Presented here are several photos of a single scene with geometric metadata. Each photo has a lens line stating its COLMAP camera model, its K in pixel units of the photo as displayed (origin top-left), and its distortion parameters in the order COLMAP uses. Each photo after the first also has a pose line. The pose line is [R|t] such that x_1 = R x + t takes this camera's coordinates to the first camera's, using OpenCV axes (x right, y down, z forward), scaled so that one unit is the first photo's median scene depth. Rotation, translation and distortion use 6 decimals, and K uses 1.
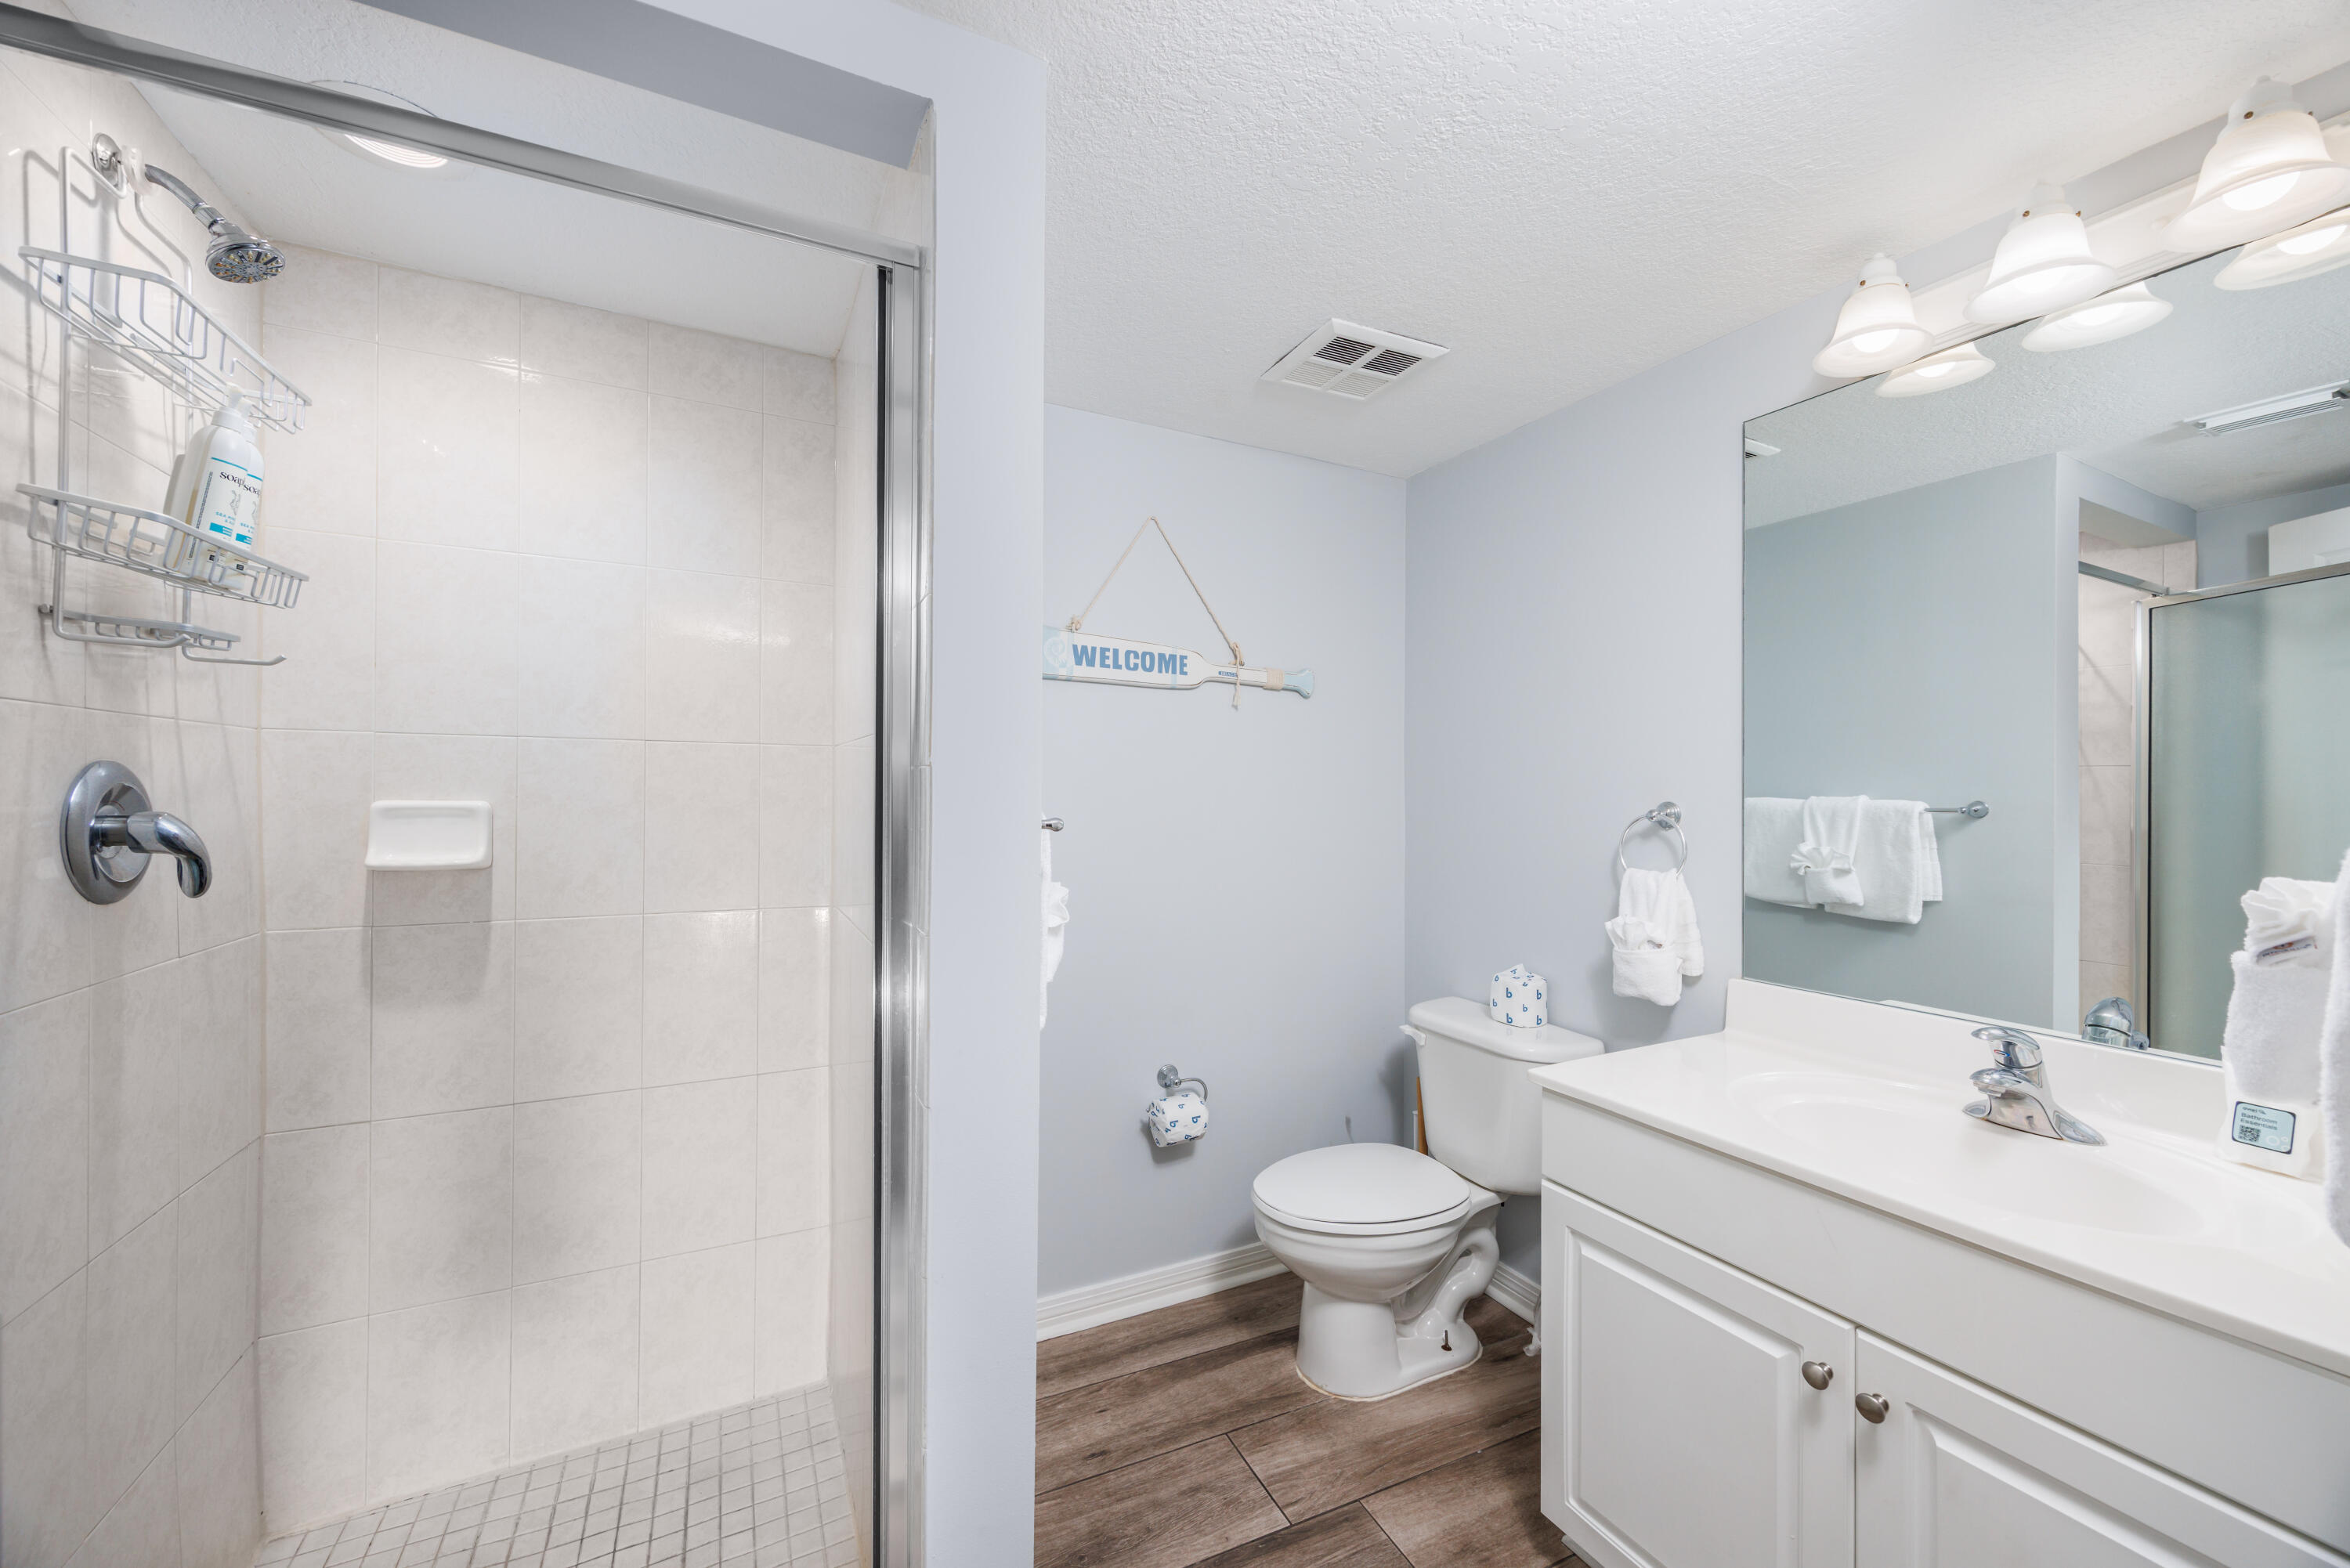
lens RADIAL K [[912.9, 0, 1175.1], [0, 912.9, 795.0], [0, 0, 1]] dist [0.000740, 0.000038]
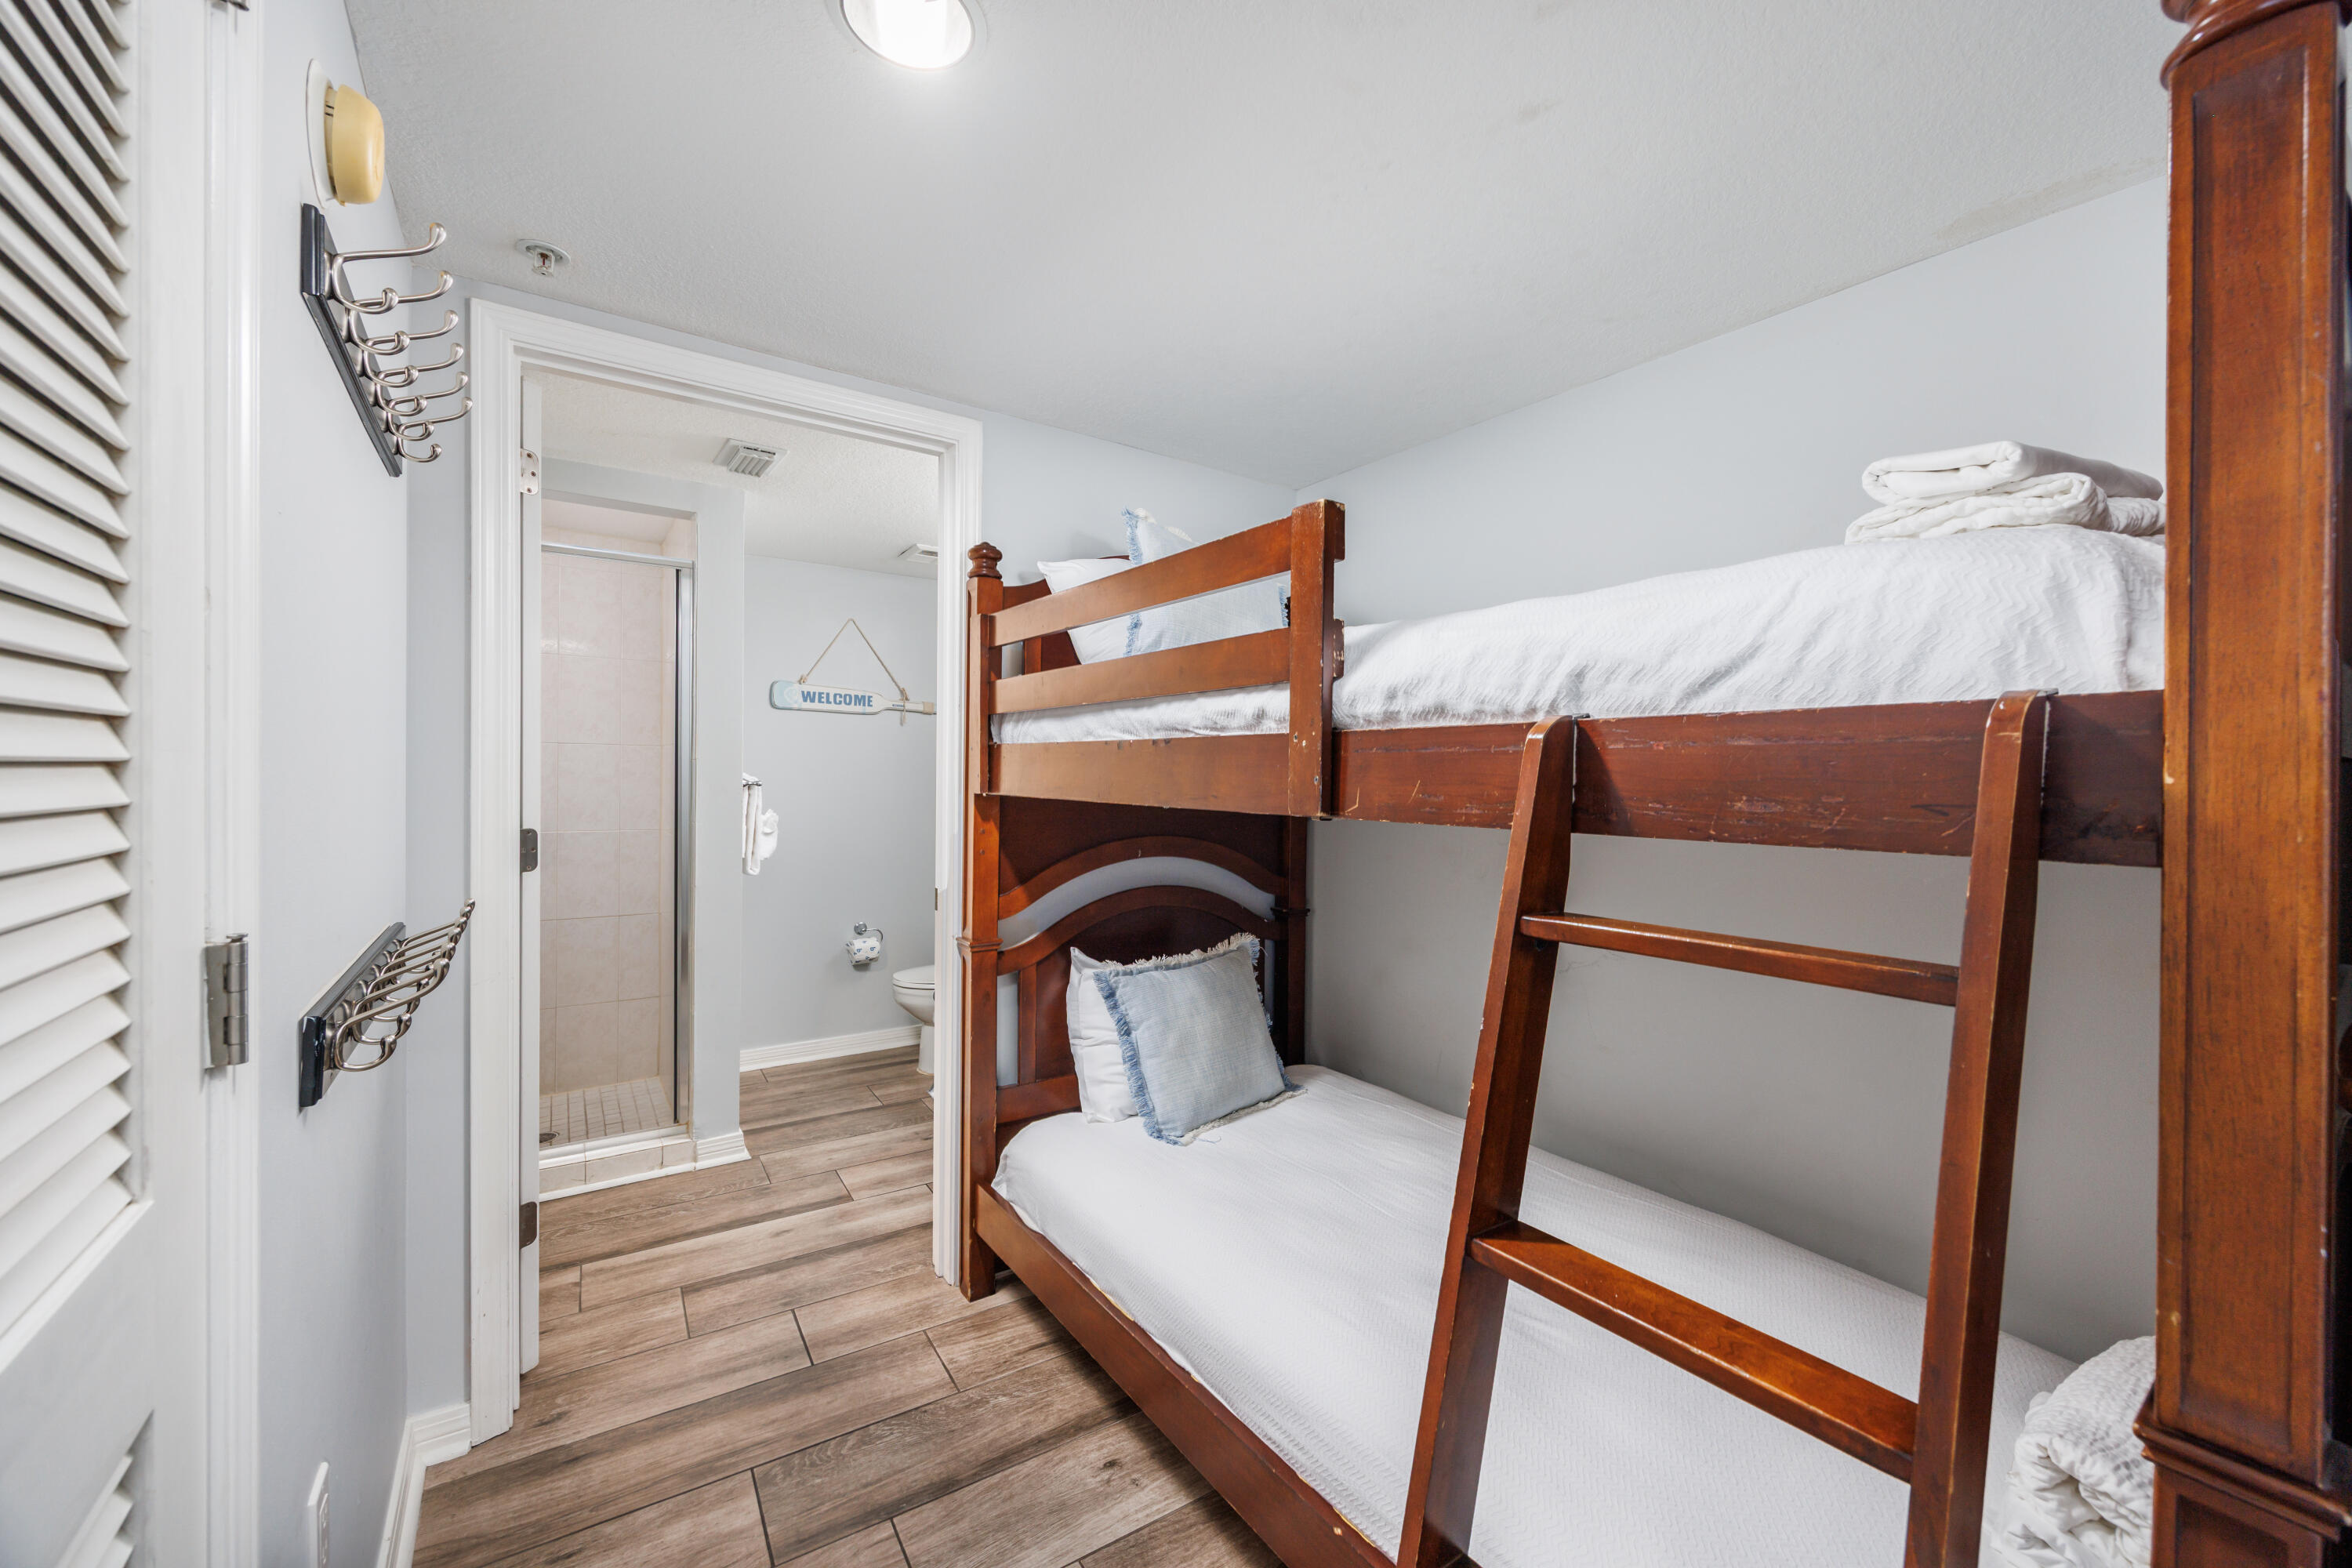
lens RADIAL K [[913.7, 0, 1173.6], [0, 913.7, 782.2], [0, 0, 1]] dist [0.000740, 0.000038]
pose [[0.990524, 0.002906, 0.137312, 0.370552], [-0.004520, 0.999924, 0.011448, -0.005151], [-0.137269, -0.011960, 0.990462, -0.909370]]
